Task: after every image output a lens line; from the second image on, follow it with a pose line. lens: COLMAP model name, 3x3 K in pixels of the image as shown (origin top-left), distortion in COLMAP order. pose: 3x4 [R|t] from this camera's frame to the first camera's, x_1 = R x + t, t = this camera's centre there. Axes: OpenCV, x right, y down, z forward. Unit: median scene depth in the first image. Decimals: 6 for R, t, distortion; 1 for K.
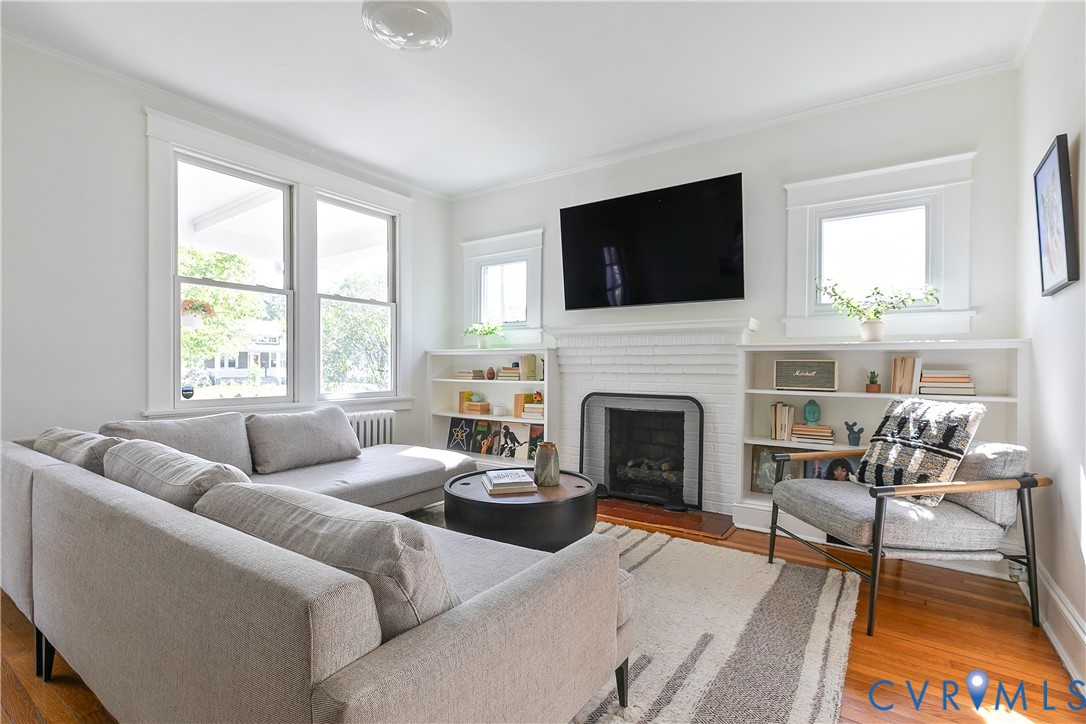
lens RADIAL K [[508.2, 0, 544.6], [0, 508.2, 367.2], [0, 0, 1]] dist [0.004959, 0.000223]
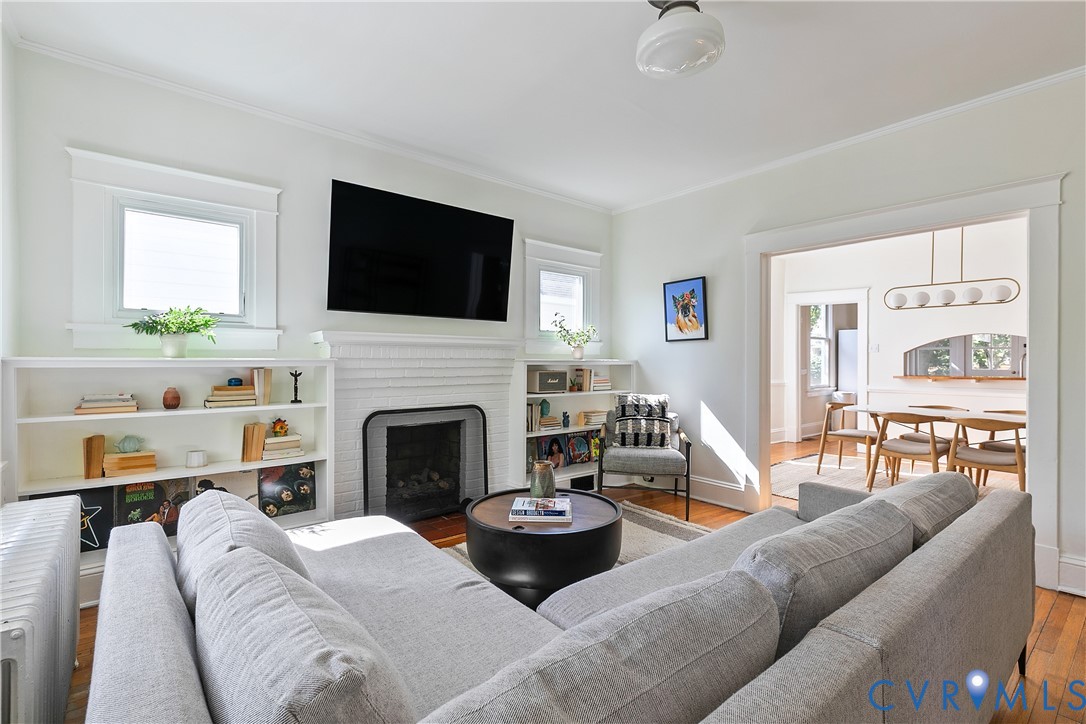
lens RADIAL K [[503.2, 0, 549.7], [0, 503.2, 363.0], [0, 0, 1]] dist [0.001572, 0.000026]
pose [[0.269834, -0.008230, 0.962872, -0.633434], [0.003860, 0.999965, 0.007465, -0.036193], [-0.962899, 0.001702, 0.269857, 0.484407]]
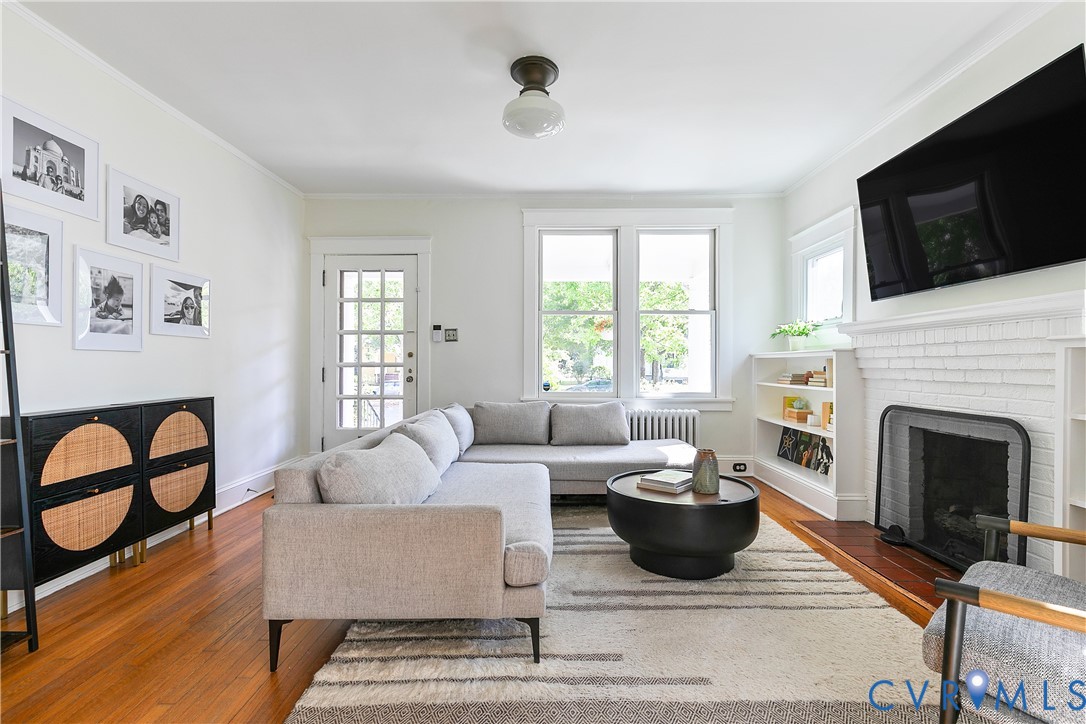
lens RADIAL K [[503.2, 0, 549.7], [0, 503.2, 363.0], [0, 0, 1]] dist [0.001572, 0.000026]
pose [[0.560637, -0.007065, -0.828032, 0.432252], [-0.001256, 0.999955, -0.009382, -0.006135], [0.828061, 0.006299, 0.560603, 0.138165]]
